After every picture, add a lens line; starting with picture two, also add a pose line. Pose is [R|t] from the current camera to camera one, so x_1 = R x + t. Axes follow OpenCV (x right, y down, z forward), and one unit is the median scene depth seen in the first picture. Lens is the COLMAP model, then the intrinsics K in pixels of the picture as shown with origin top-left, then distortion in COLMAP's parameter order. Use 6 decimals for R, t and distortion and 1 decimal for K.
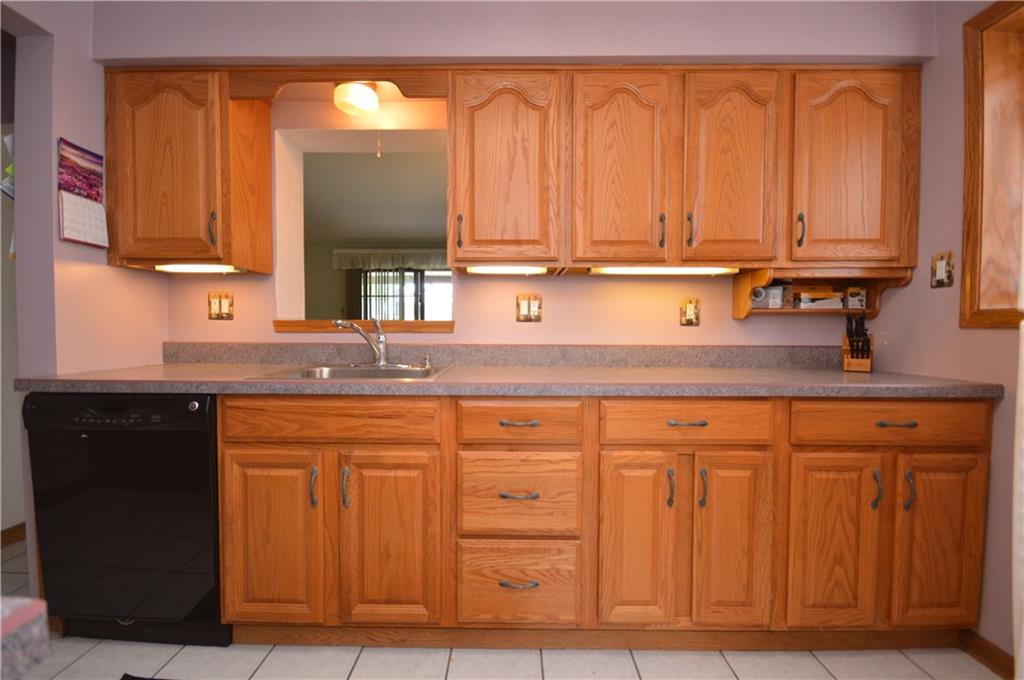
lens RADIAL K [[456.0, 0, 516.3], [0, 456.0, 338.7], [0, 0, 1]] dist [-0.002645, -0.001542]
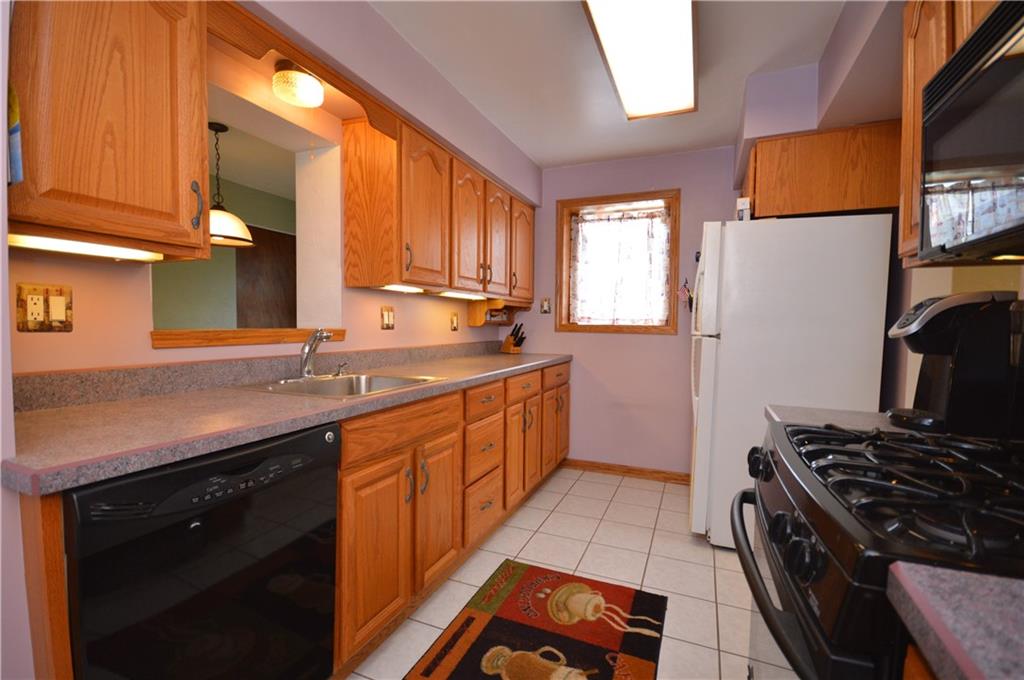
lens RADIAL K [[456.0, 0, 508.2], [0, 456.0, 336.5], [0, 0, 1]] dist [-0.002645, -0.001542]
pose [[0.389603, -0.025944, 0.920617, -1.127084], [0.010581, 0.999663, 0.023693, -0.051296], [-0.920922, 0.000510, 0.389746, 0.281569]]
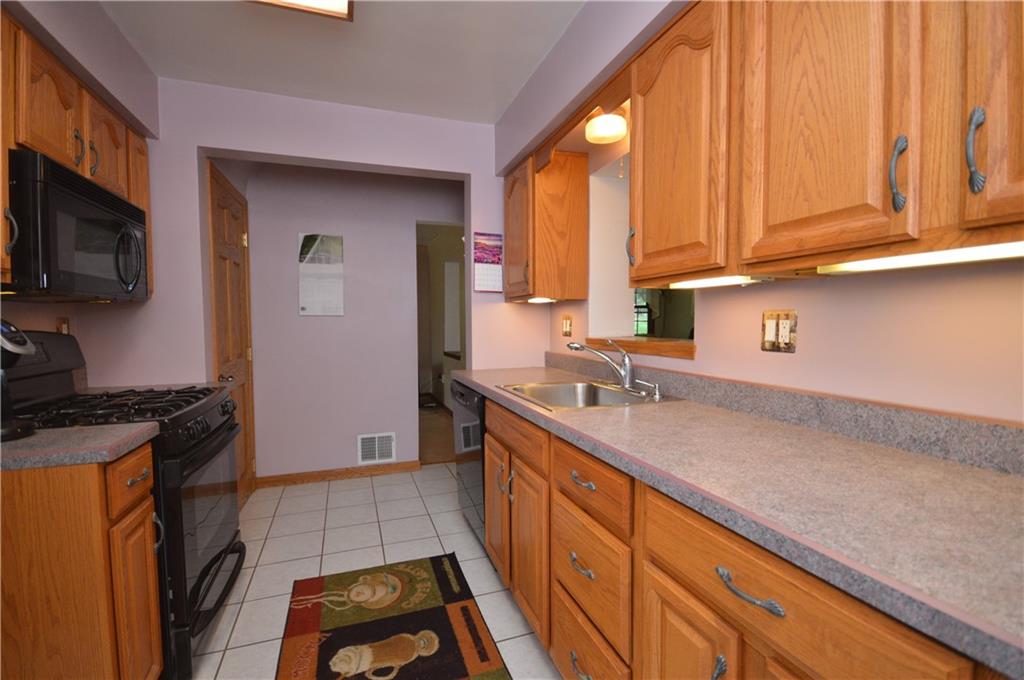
lens RADIAL K [[456.0, 0, 515.7], [0, 456.0, 342.7], [0, 0, 1]] dist [-0.002645, -0.001542]
pose [[0.347112, 0.038722, -0.937024, 0.609124], [-0.018656, 0.999235, 0.034382, -0.077628], [0.937638, 0.005546, 0.347568, 0.484706]]
